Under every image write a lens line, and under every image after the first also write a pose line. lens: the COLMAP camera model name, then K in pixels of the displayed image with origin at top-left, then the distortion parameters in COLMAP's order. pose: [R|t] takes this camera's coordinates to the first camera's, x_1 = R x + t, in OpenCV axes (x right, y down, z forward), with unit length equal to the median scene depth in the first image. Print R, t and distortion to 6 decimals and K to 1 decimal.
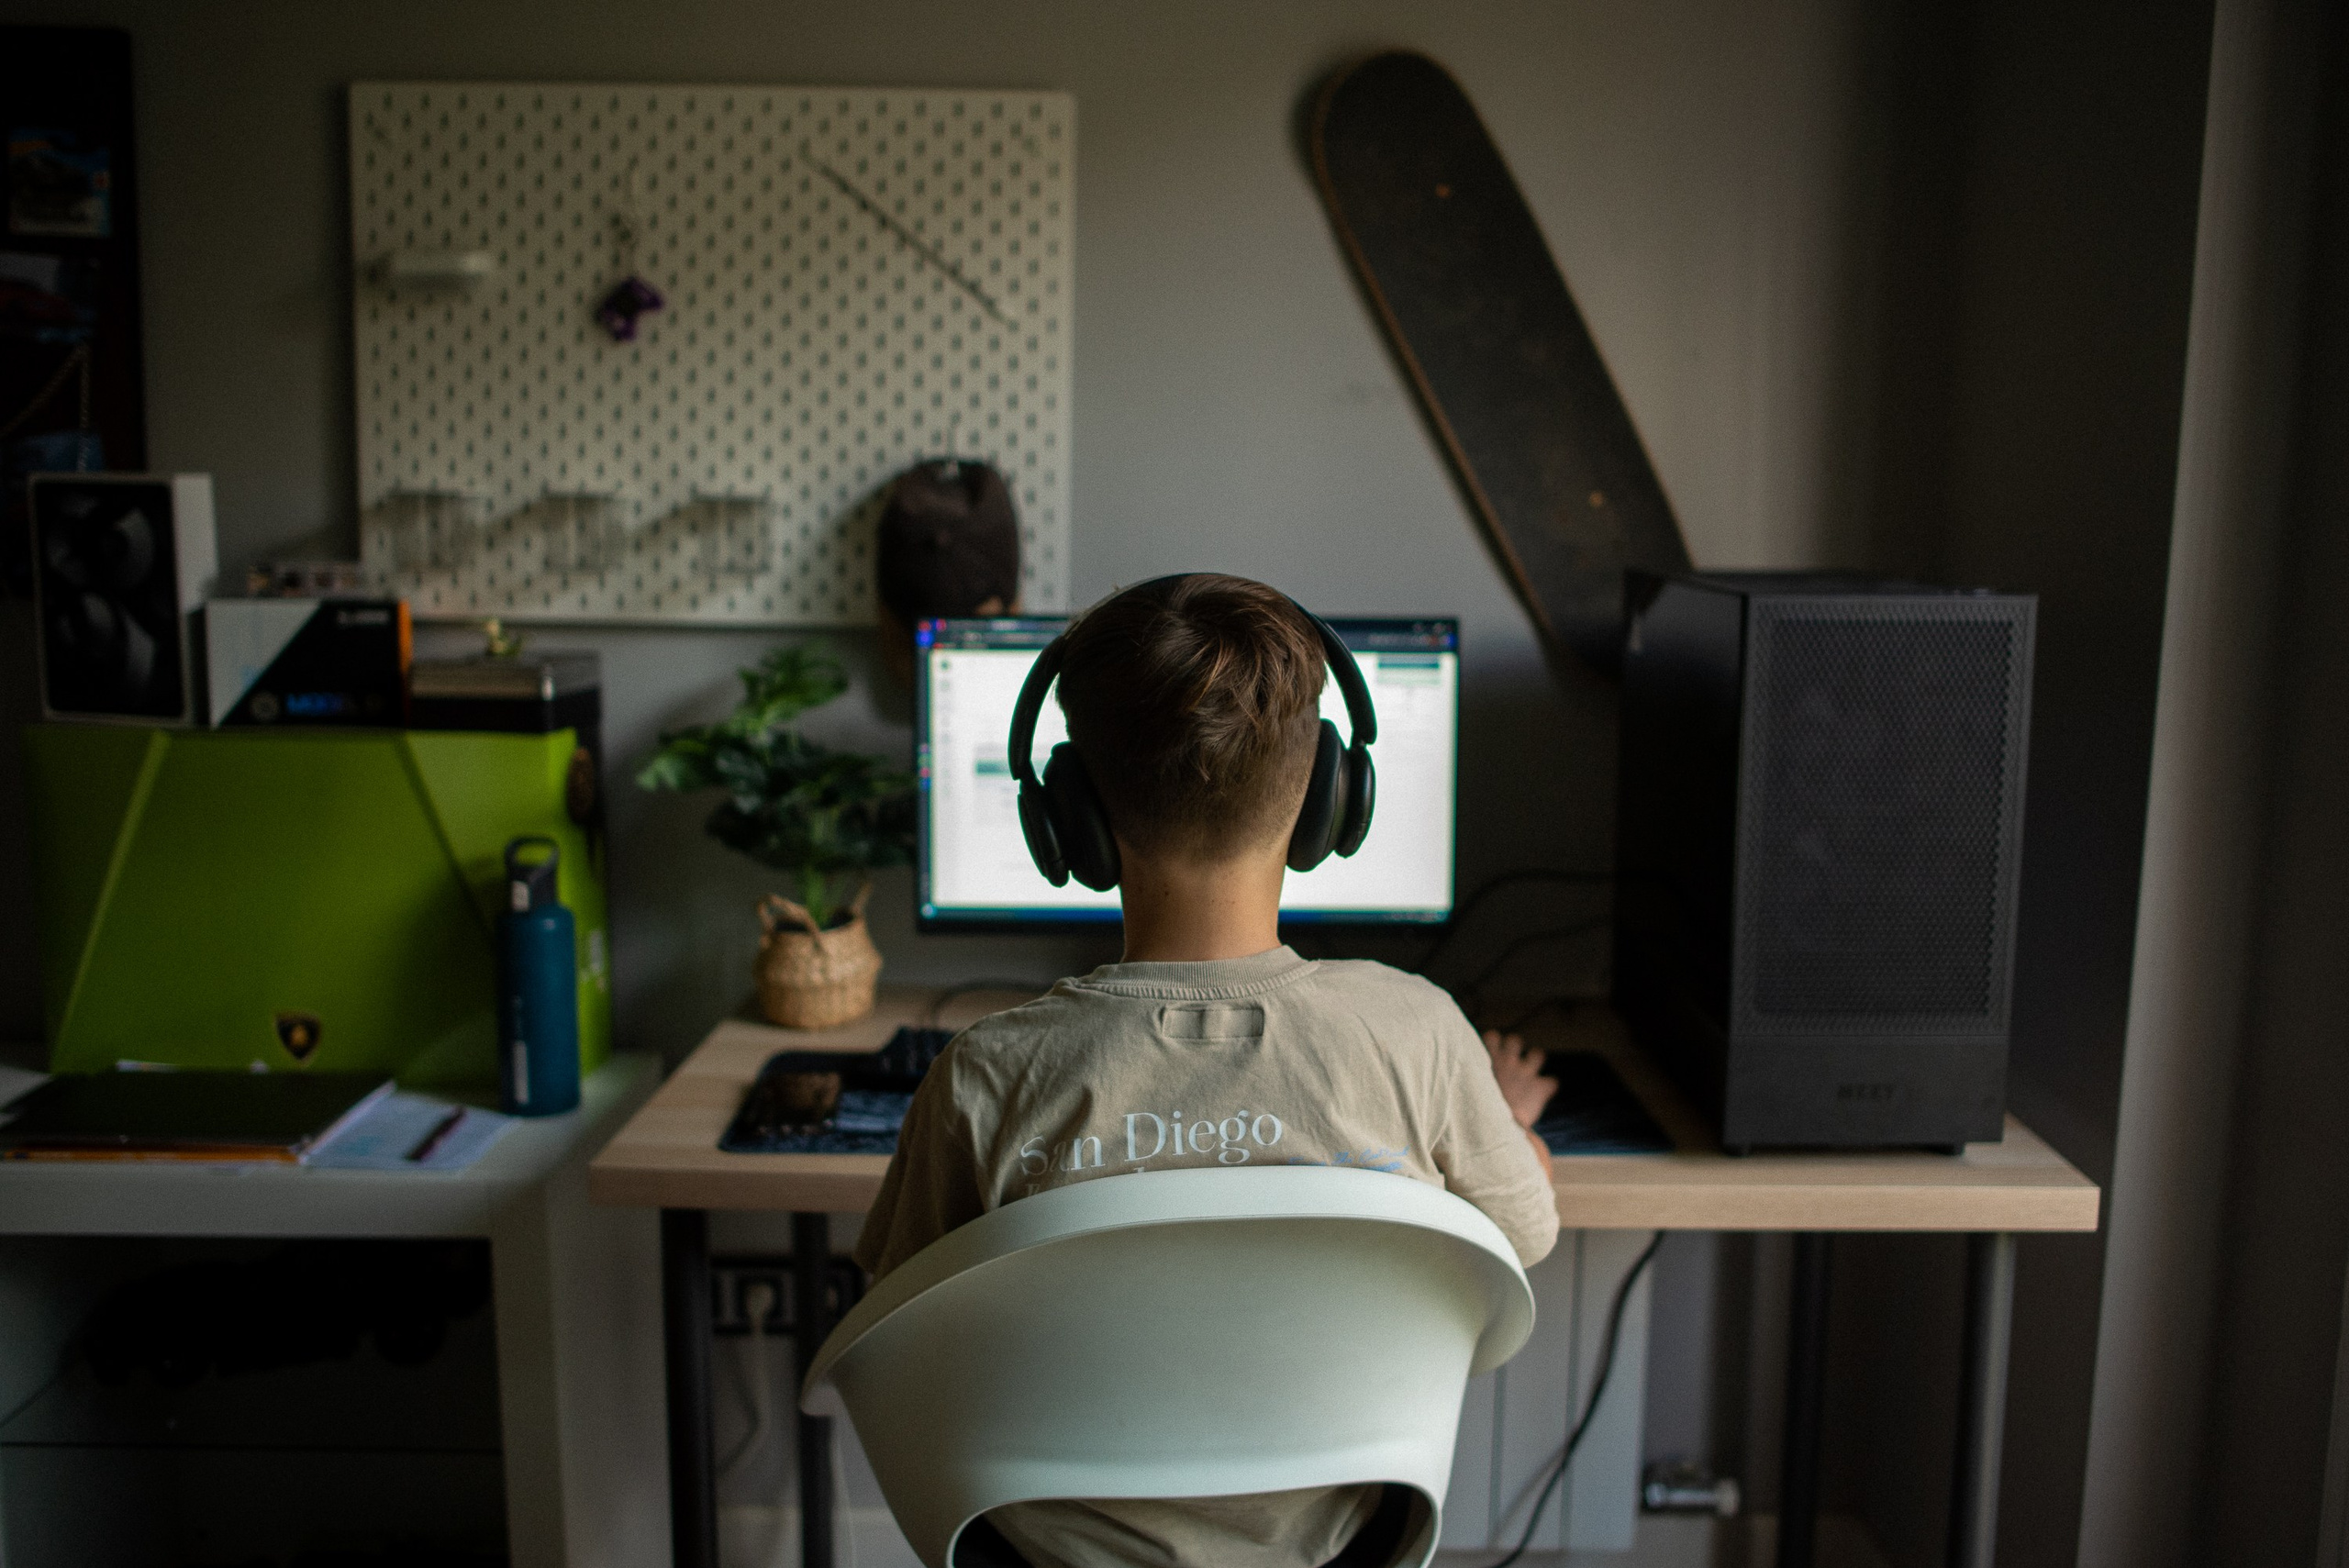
lens RADIAL K [[1846.0, 0, 1154.8], [0, 1846.0, 777.9], [0, 0, 1]] dist [0.010089, 0.010584]
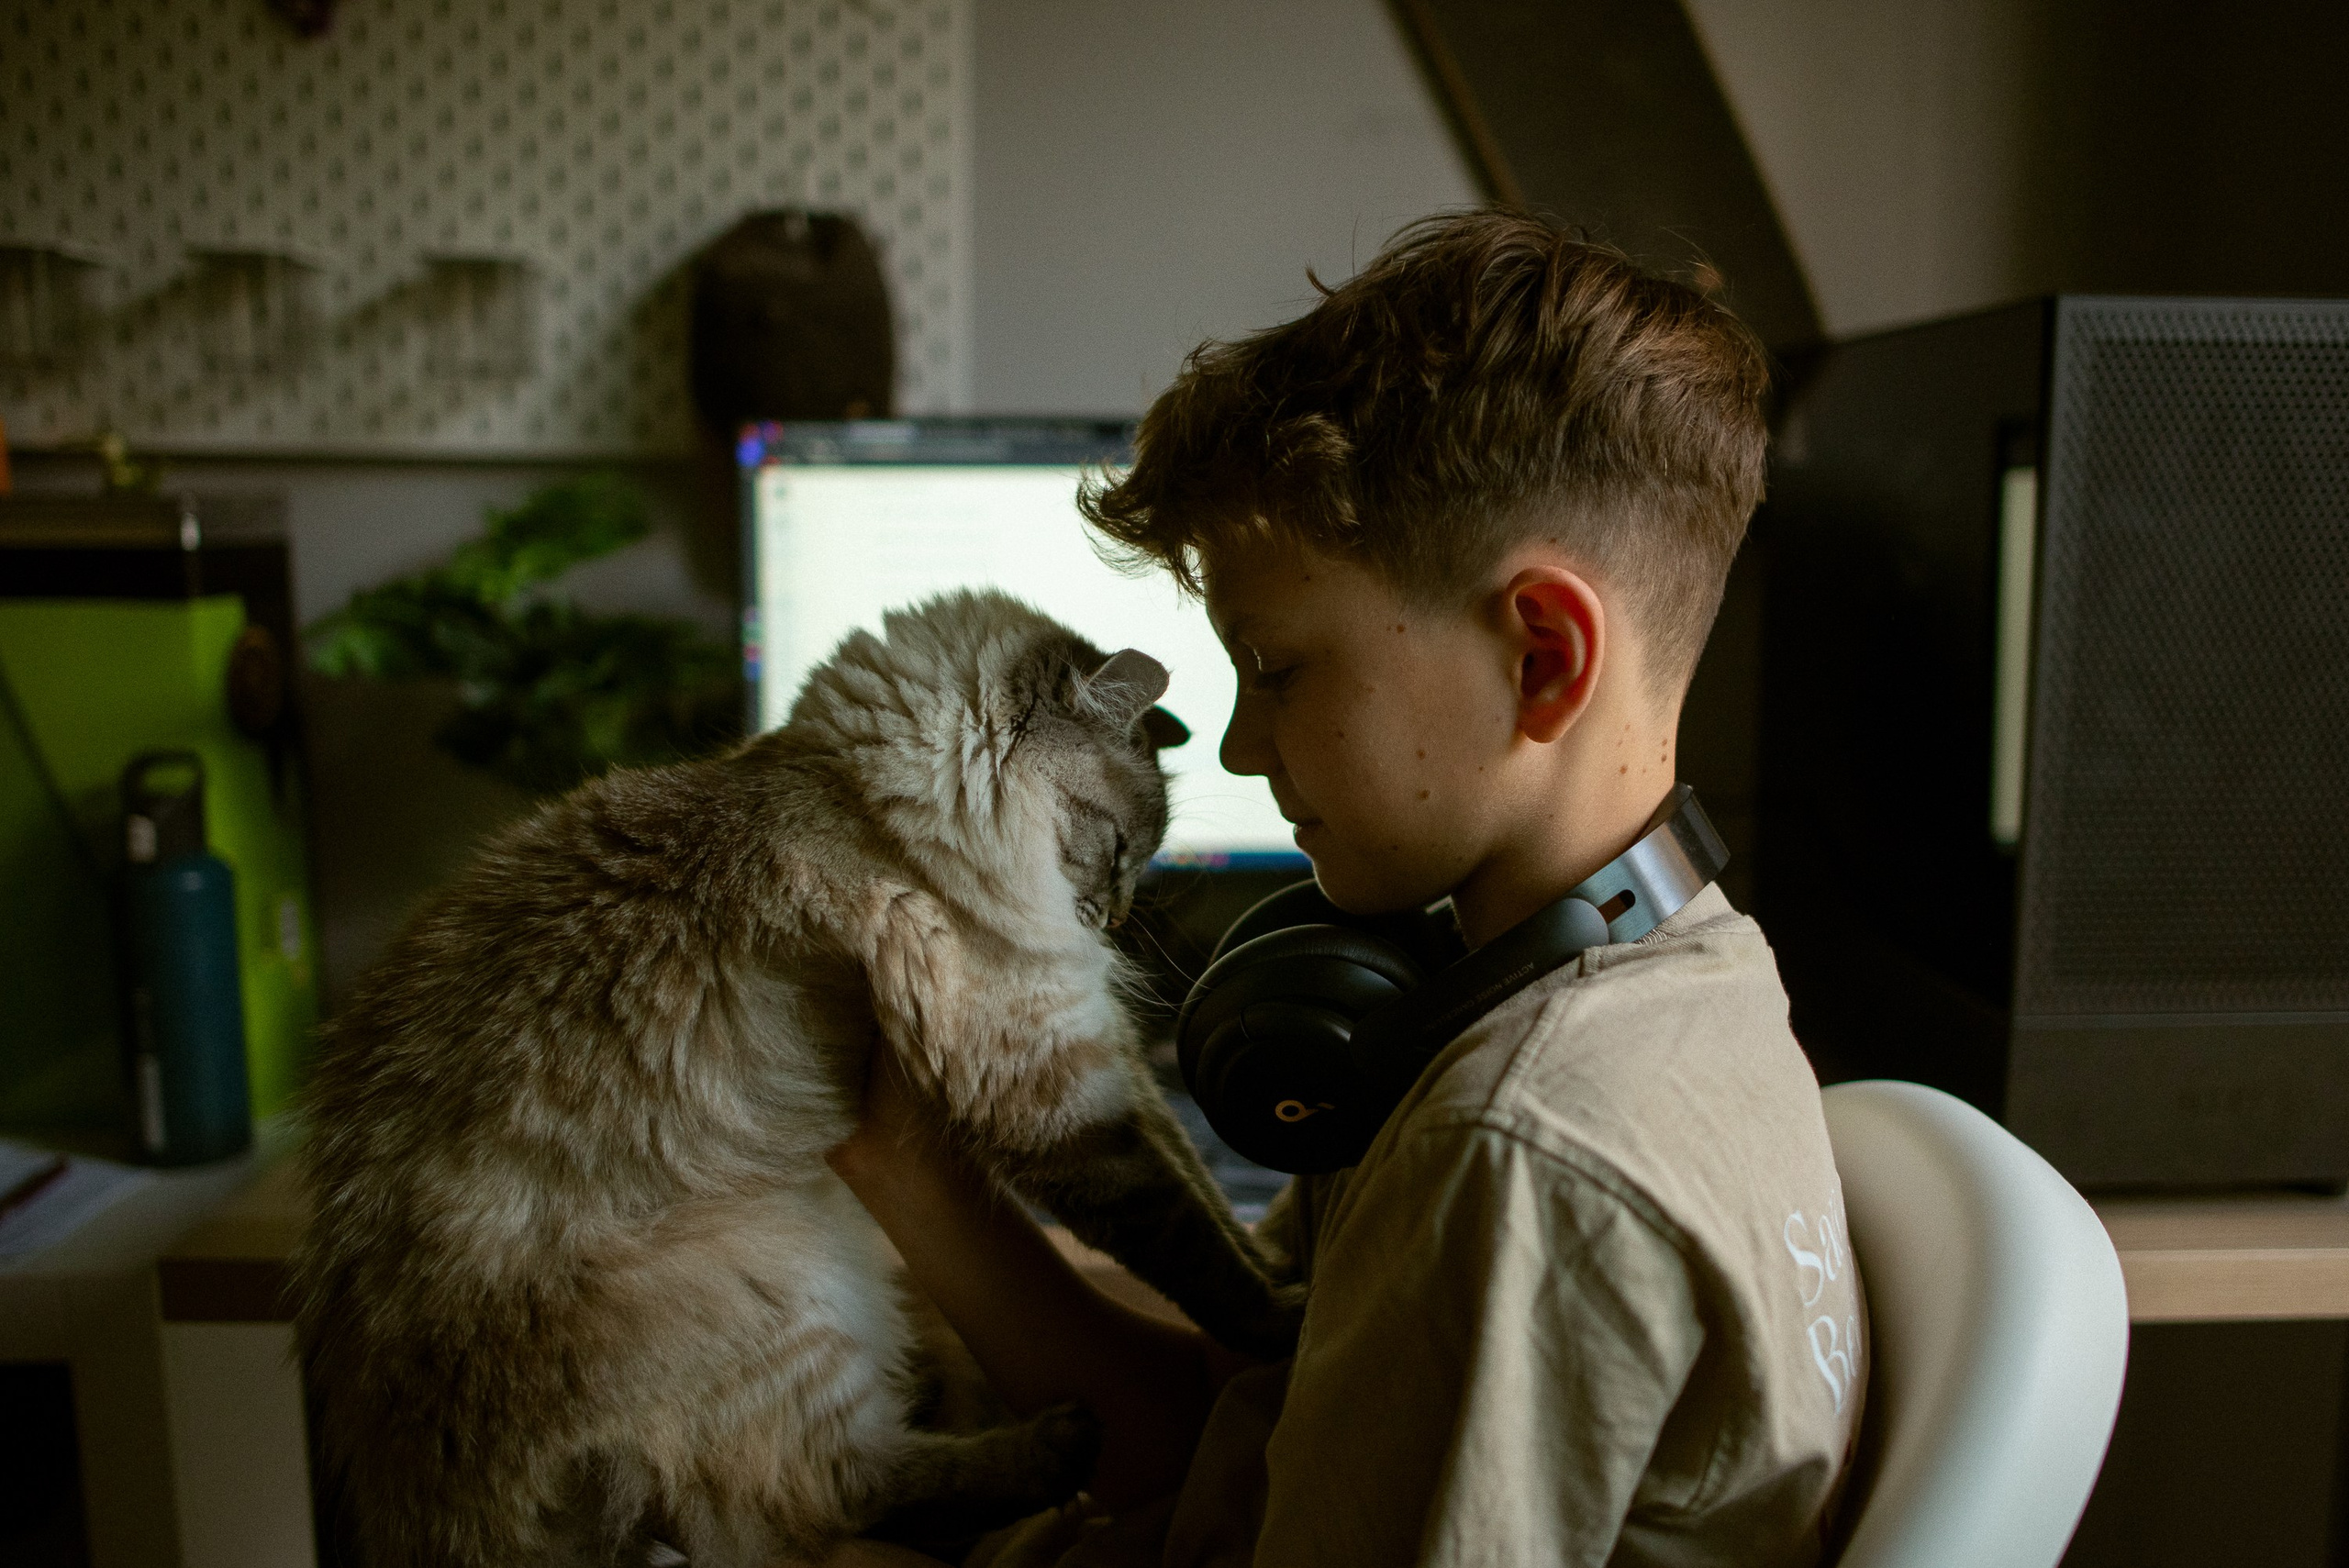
lens RADIAL K [[1846.0, 0, 1195.6], [0, 1846.0, 787.8], [0, 0, 1]] dist [0.010089, 0.010584]
pose [[0.998681, -0.007573, 0.050782, 0.002939], [0.007545, 0.999971, 0.000740, 0.045207], [-0.050786, -0.000356, 0.998709, 0.294902]]
